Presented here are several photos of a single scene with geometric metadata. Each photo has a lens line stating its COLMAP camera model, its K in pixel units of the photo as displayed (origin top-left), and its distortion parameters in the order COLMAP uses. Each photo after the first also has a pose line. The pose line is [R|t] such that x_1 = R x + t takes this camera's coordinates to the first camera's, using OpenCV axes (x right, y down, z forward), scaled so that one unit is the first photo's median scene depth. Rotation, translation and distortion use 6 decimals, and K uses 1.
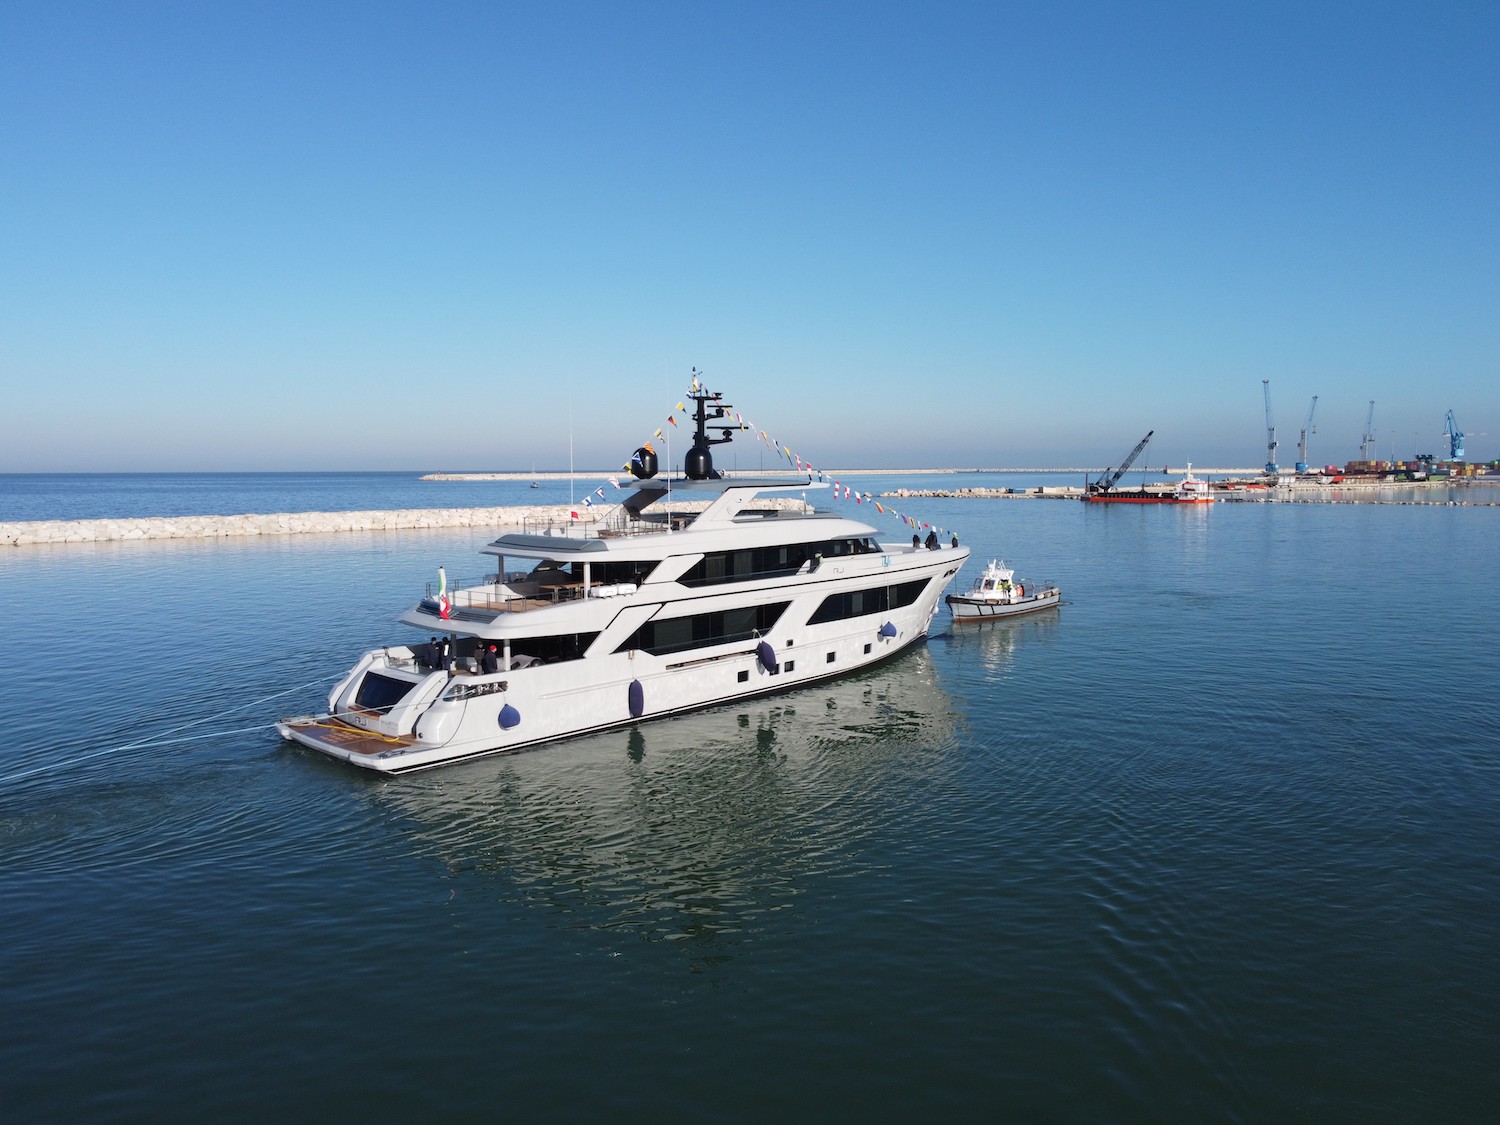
lens RADIAL K [[1274.7, 0, 749.3], [0, 1274.7, 565.5], [0, 0, 1]] dist [-0.018279, -0.002246]
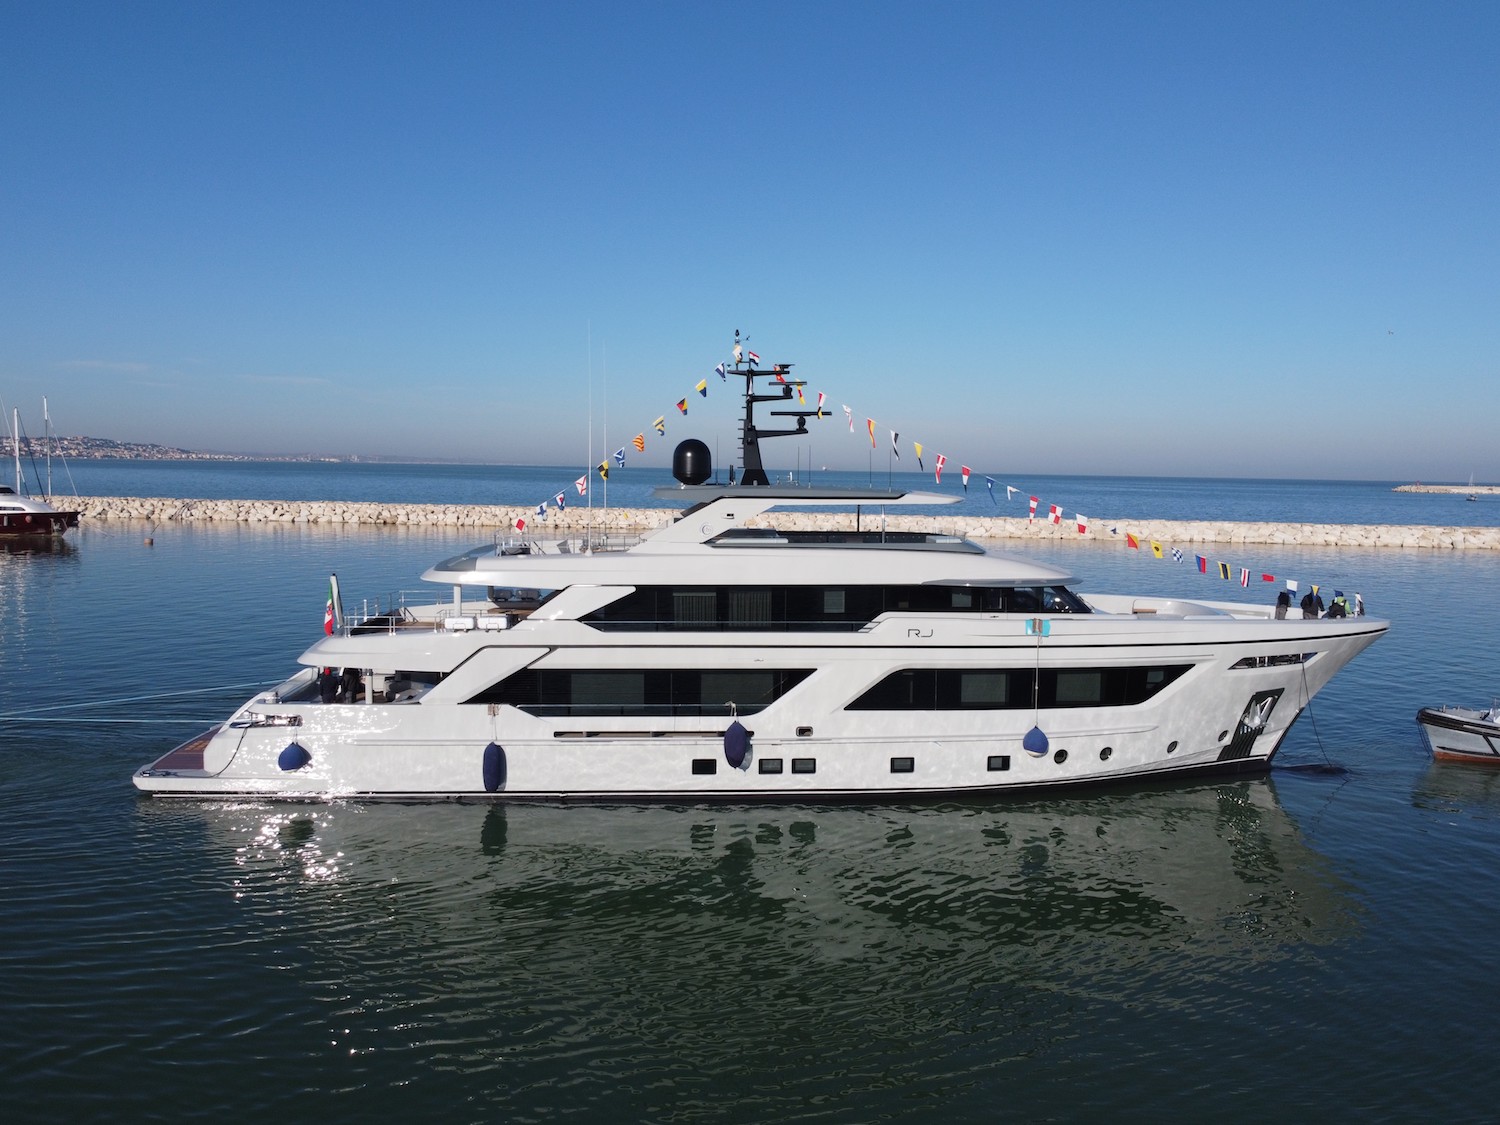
lens RADIAL K [[1274.7, 0, 749.9], [0, 1274.7, 561.6], [0, 0, 1]] dist [-0.018279, -0.002246]
pose [[0.686649, 0.071654, -0.723449, 0.487899], [-0.077315, 0.996685, 0.025335, -0.043107], [0.722866, 0.038537, 0.689913, 0.506752]]
